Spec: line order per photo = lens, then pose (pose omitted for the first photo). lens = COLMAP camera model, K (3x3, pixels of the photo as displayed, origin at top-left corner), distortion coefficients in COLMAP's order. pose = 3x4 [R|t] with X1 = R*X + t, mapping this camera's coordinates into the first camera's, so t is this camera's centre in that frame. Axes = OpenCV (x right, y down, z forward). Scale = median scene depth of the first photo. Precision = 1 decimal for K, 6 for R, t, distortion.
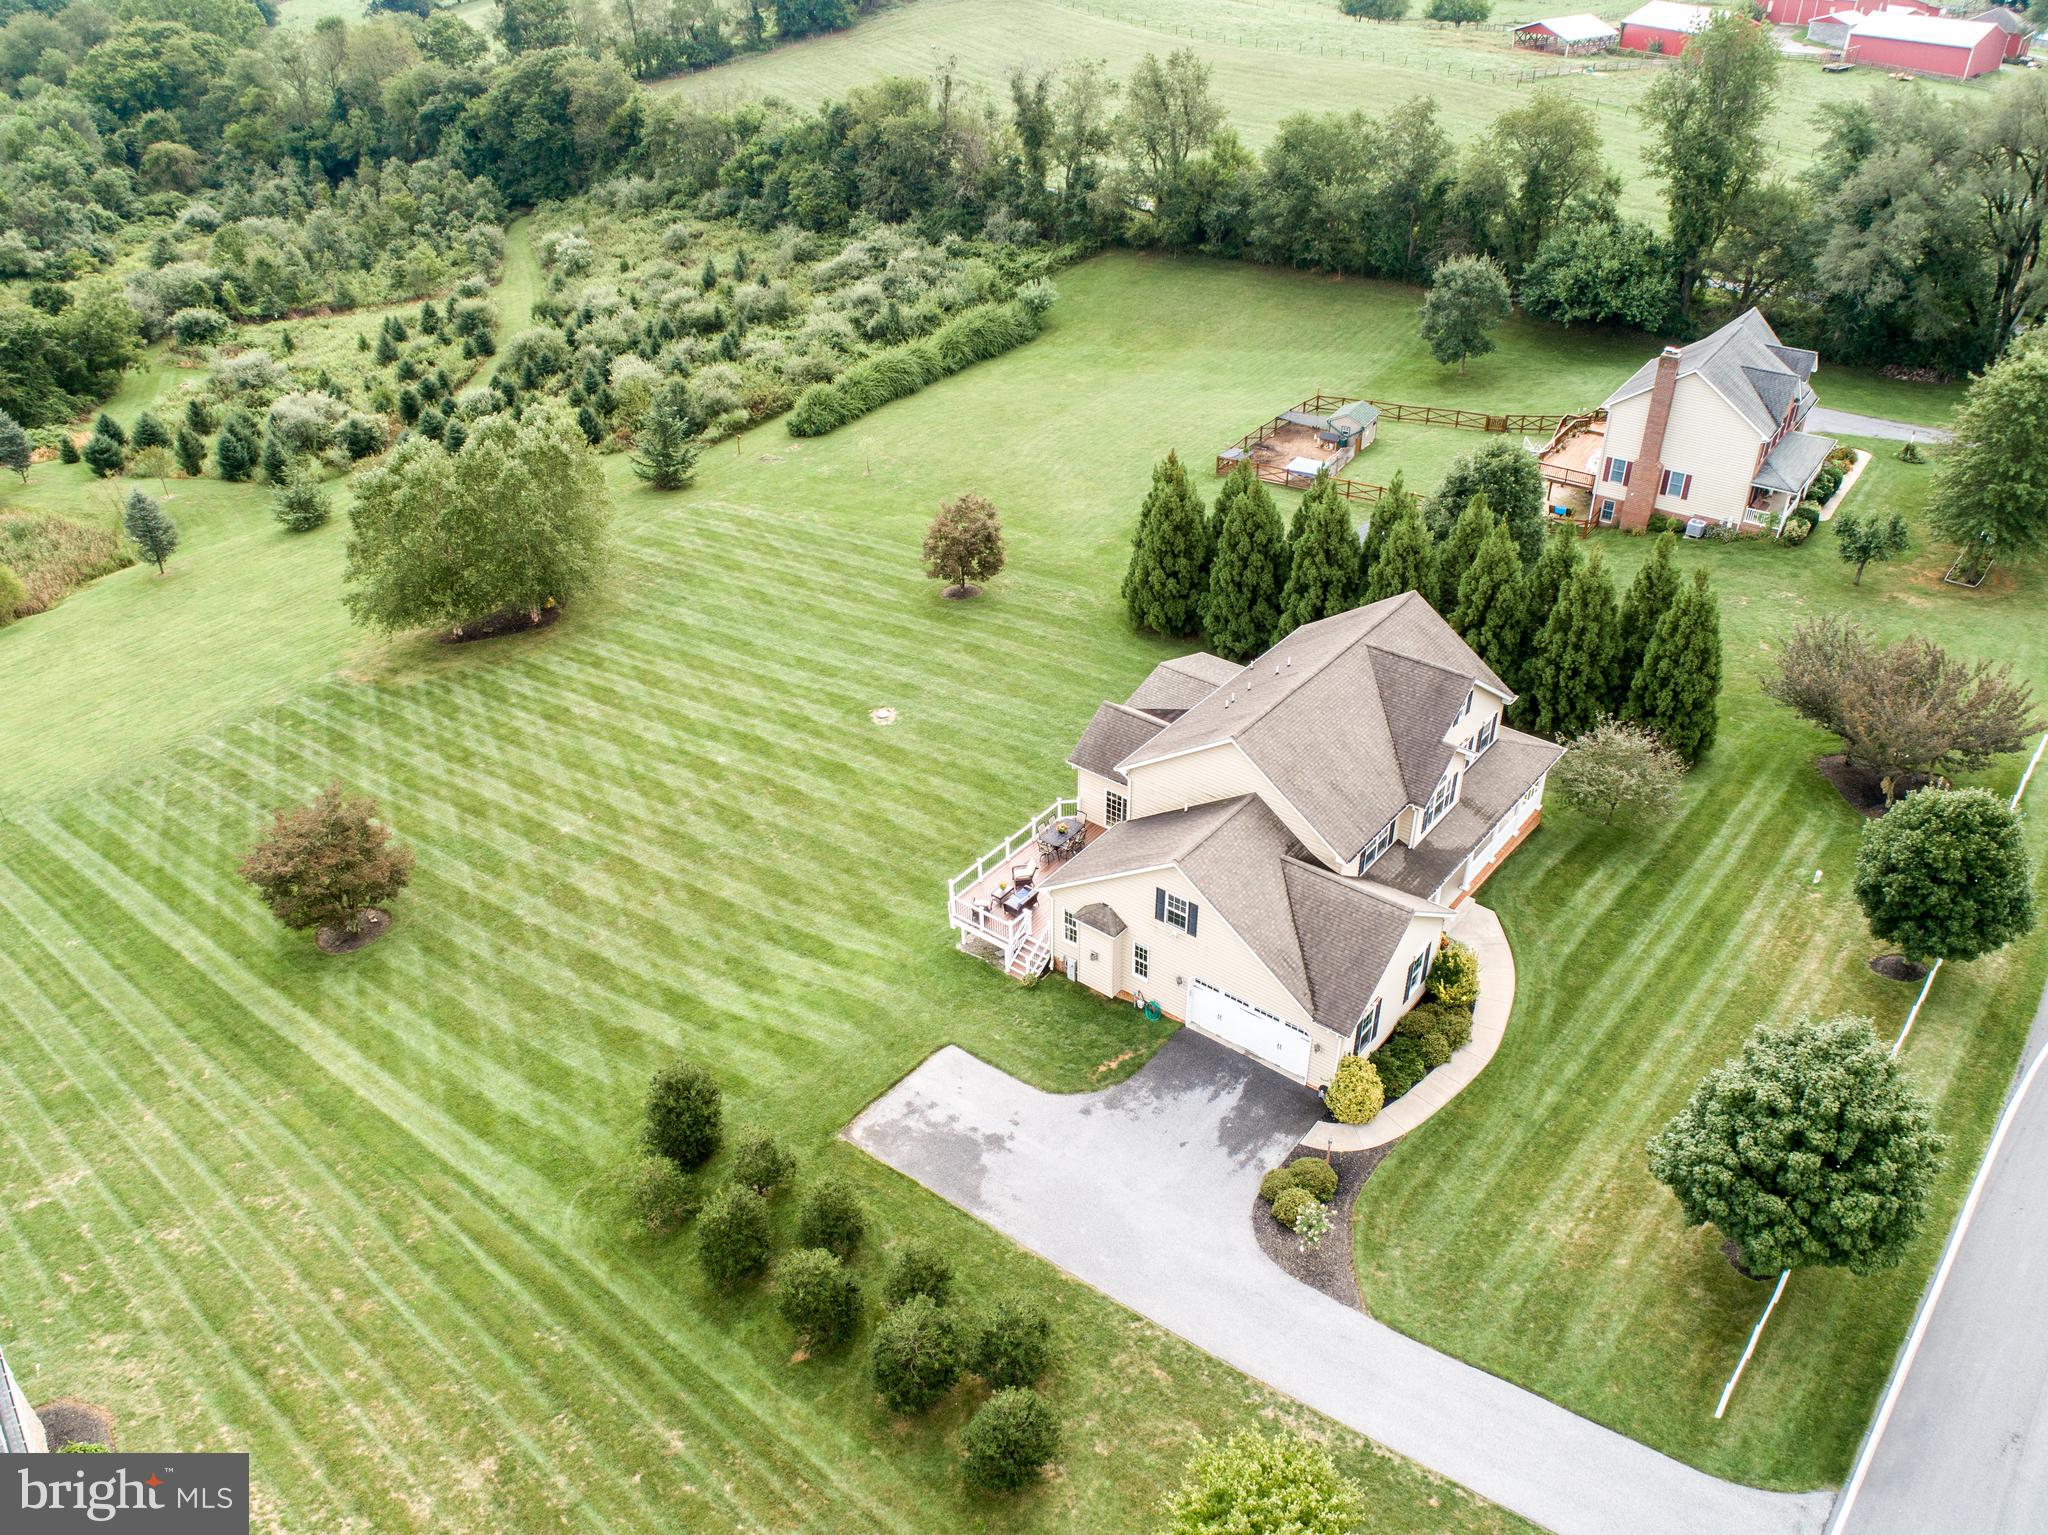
lens RADIAL K [[1563.1, 0, 1027.0], [0, 1563.1, 771.1], [0, 0, 1]] dist [-0.027155, 0.011298]
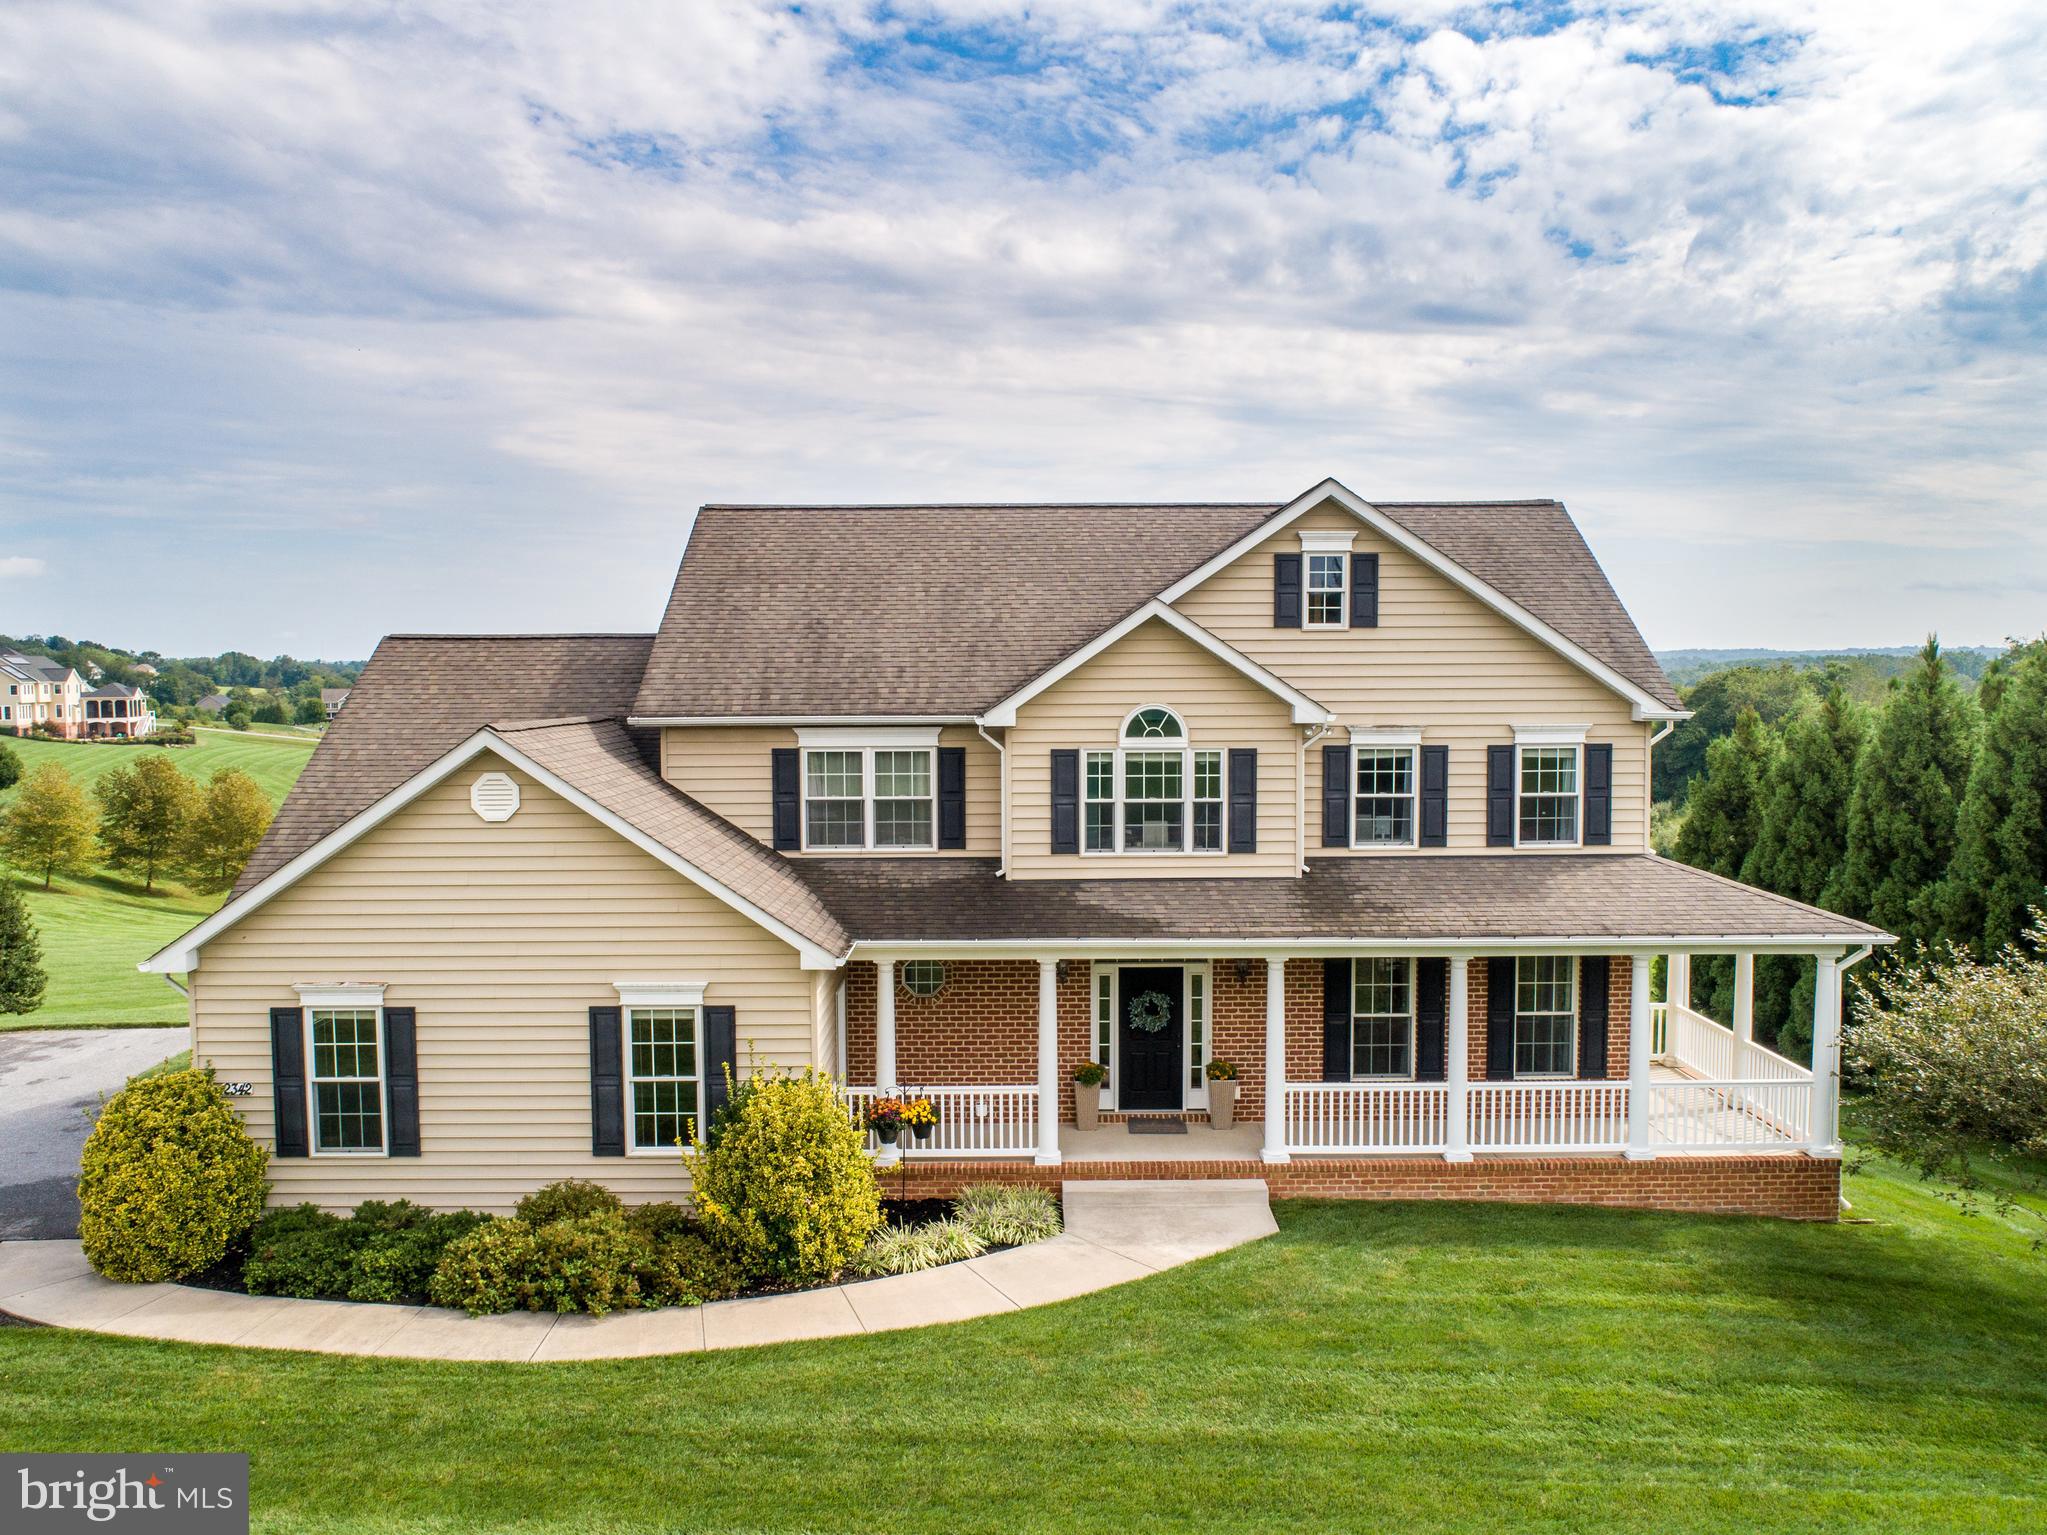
lens RADIAL K [[1548.9, 0, 1026.8], [0, 1548.9, 772.2], [0, 0, 1]] dist [-0.023993, 0.006865]
pose [[0.625952, 0.063182, -0.777298, 0.448327], [-0.434817, 0.855685, -0.280601, 0.107678], [0.647393, 0.513625, 0.563091, 0.679797]]
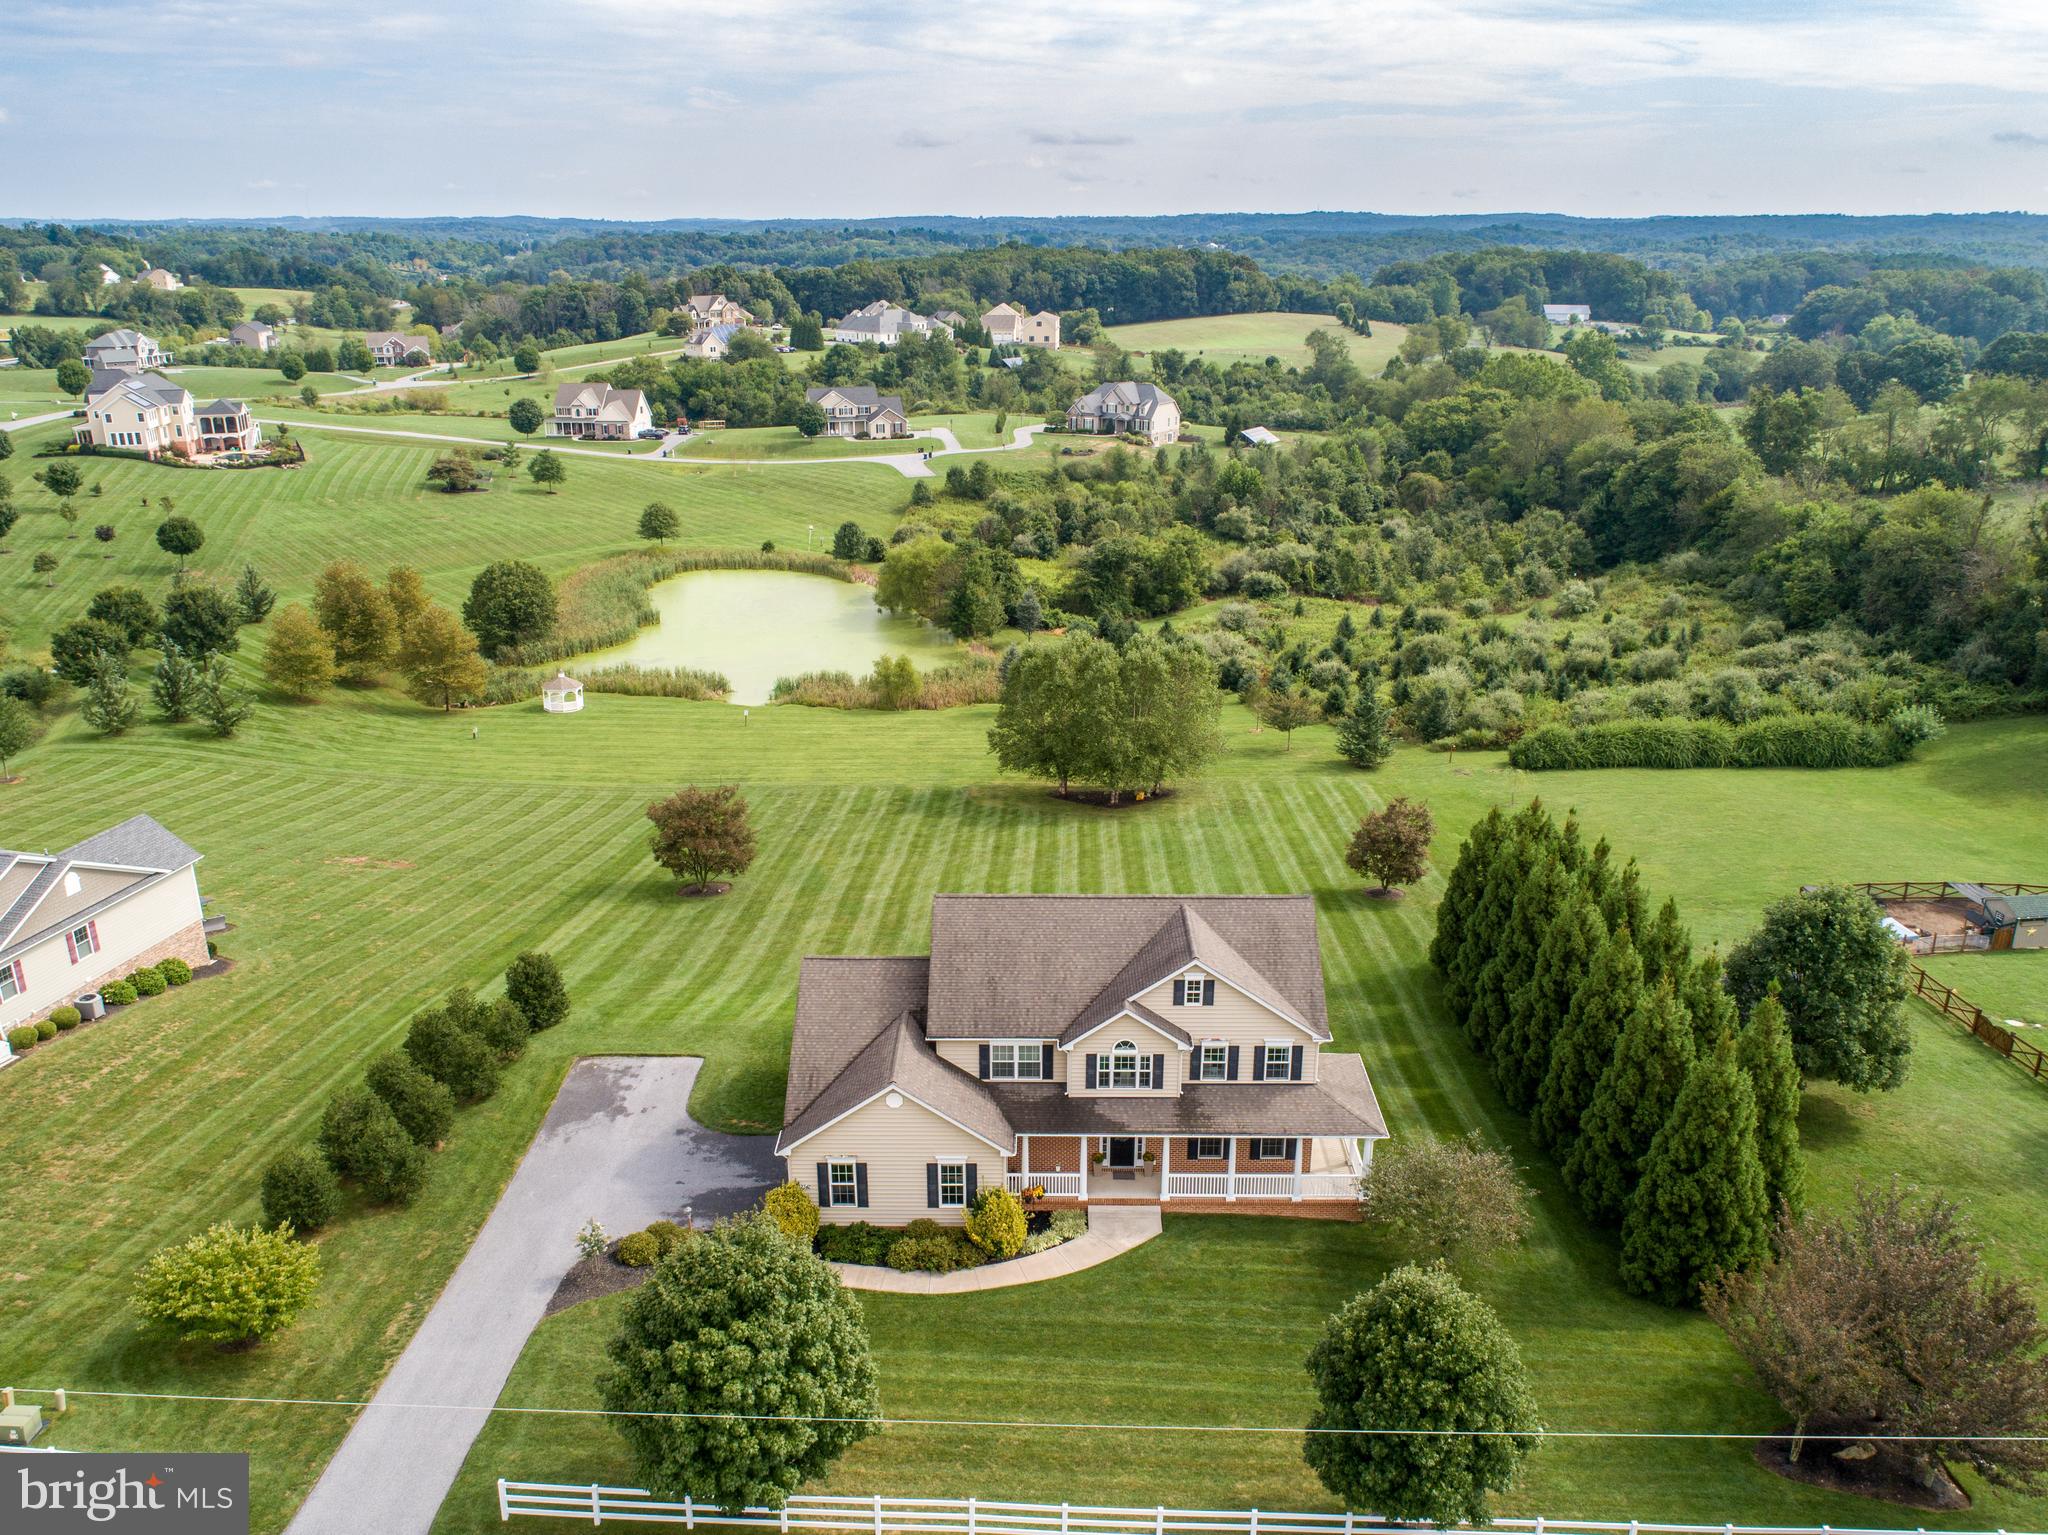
lens RADIAL K [[1563.1, 0, 1027.0], [0, 1563.1, 771.1], [0, 0, 1]] dist [-0.027155, 0.011298]
pose [[0.613510, 0.274264, -0.740530, 0.753350], [-0.443455, 0.895585, -0.035701, -0.070069], [0.653416, 0.350294, 0.671075, 0.240514]]
